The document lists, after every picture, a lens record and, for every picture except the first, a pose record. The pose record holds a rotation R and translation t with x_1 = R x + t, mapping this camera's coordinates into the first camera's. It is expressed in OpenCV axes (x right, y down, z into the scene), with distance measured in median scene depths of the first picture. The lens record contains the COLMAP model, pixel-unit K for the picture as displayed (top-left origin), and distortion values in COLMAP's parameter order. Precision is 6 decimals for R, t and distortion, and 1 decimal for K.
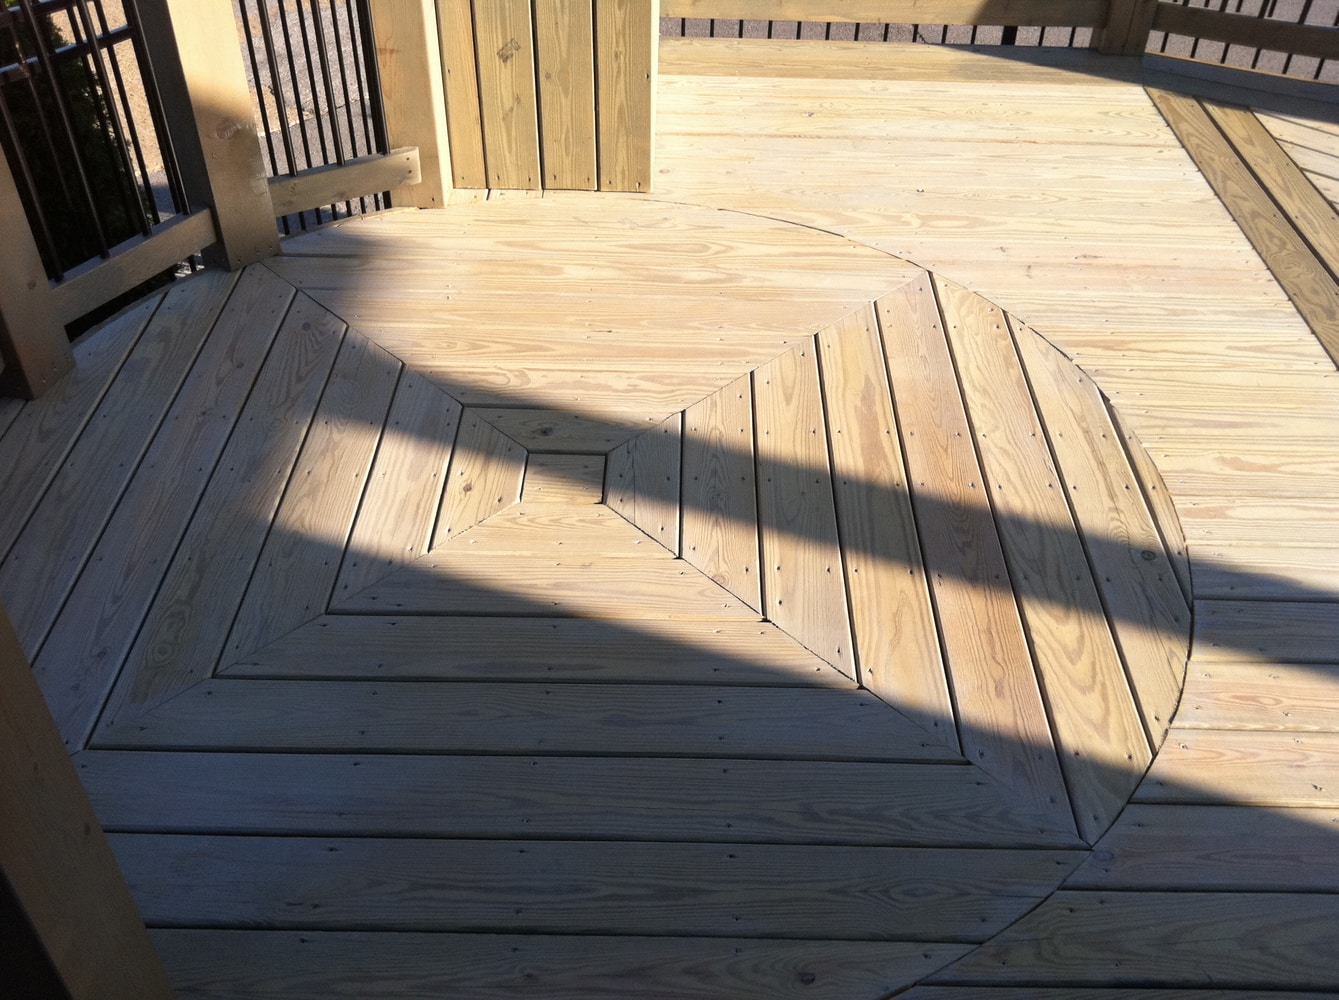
lens RADIAL K [[1256.6, 0, 669.7], [0, 1256.6, 501.9], [0, 0, 1]] dist [0.016237, 0.000000]
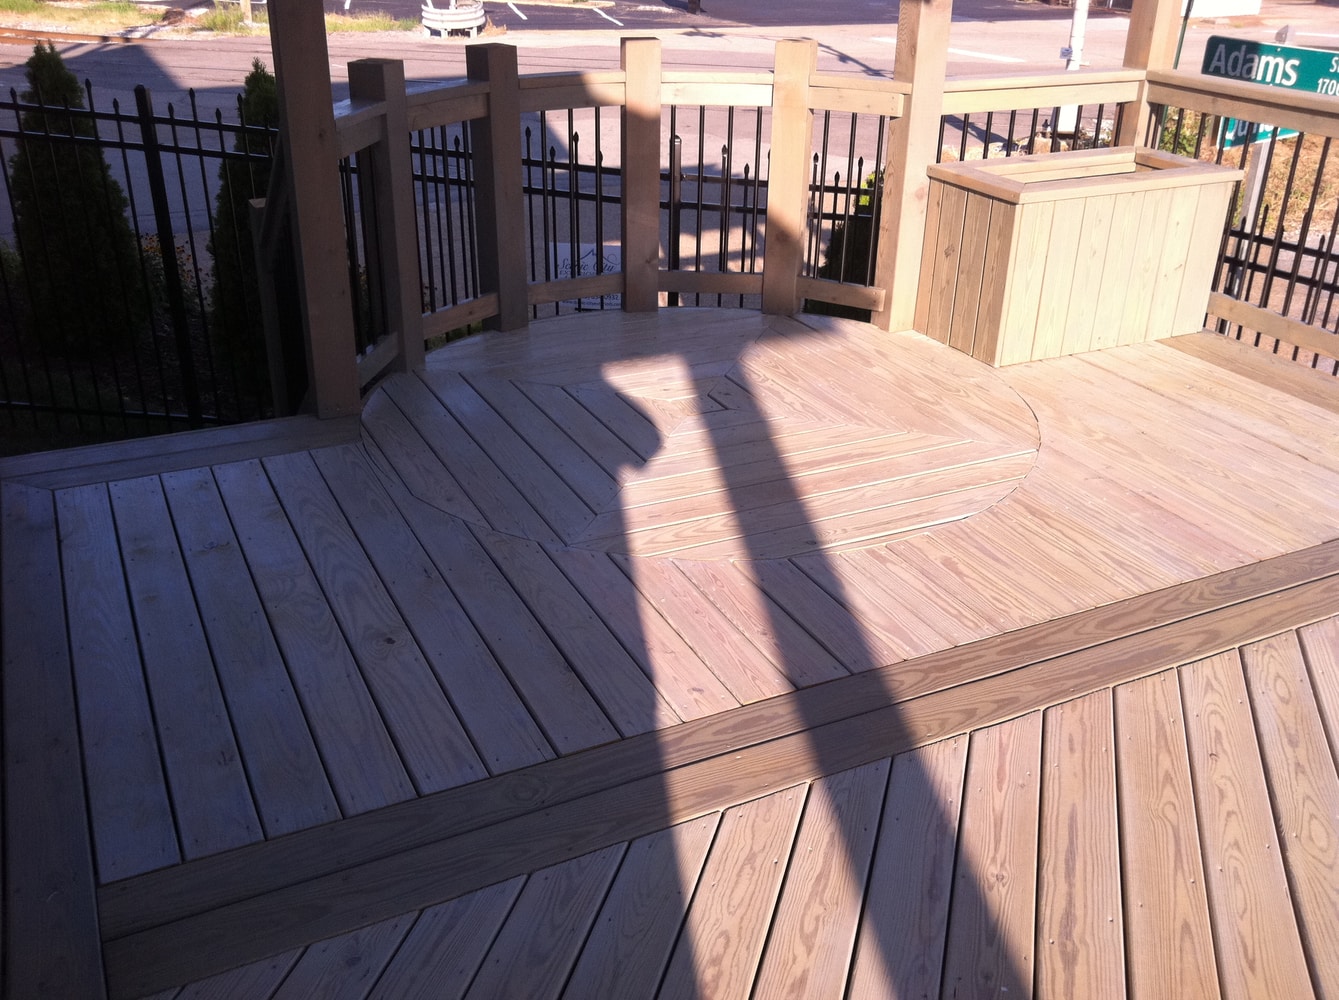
lens RADIAL K [[1256.6, 0, 677.7], [0, 1256.6, 501.4], [0, 0, 1]] dist [0.016237, 0.000000]
pose [[0.453800, 0.377455, -0.807213, 1.105657], [-0.582122, 0.811426, 0.052168, 0.012542], [0.674685, 0.446223, 0.587950, -0.015912]]
